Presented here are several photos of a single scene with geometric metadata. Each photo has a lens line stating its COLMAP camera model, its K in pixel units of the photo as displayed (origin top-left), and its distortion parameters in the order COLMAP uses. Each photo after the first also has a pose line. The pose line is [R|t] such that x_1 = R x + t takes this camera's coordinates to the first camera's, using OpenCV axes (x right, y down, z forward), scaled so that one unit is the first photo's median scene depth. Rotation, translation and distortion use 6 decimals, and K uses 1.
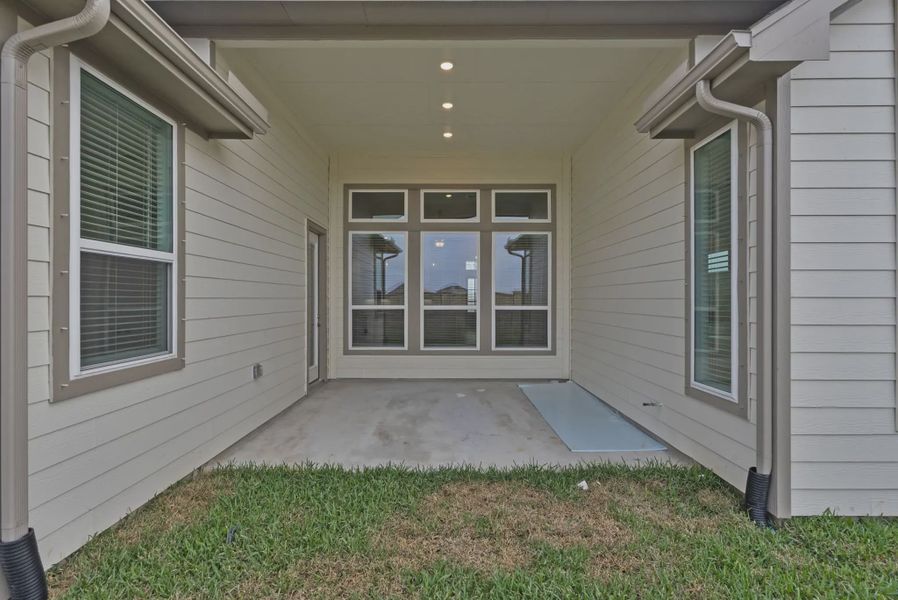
lens RADIAL K [[408.9, 0, 450.1], [0, 408.9, 301.4], [0, 0, 1]] dist [-0.001855, 0.000652]
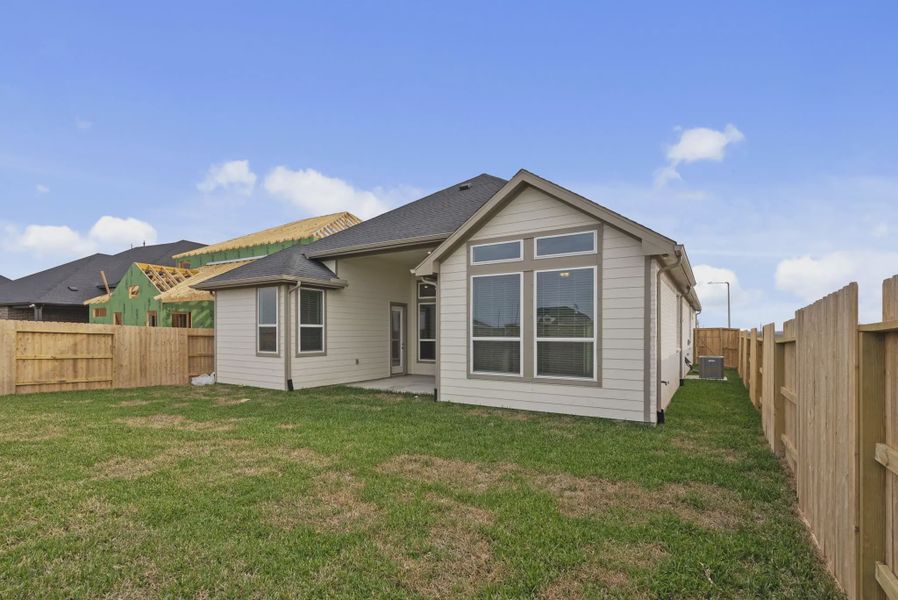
lens RADIAL K [[408.9, 0, 450.1], [0, 408.9, 301.4], [0, 0, 1]] dist [-0.001855, 0.000652]
pose [[0.849237, -0.042087, -0.526332, 2.488930], [-0.001152, 0.996668, -0.081556, -0.024175], [0.528011, 0.069866, 0.846359, -1.721485]]
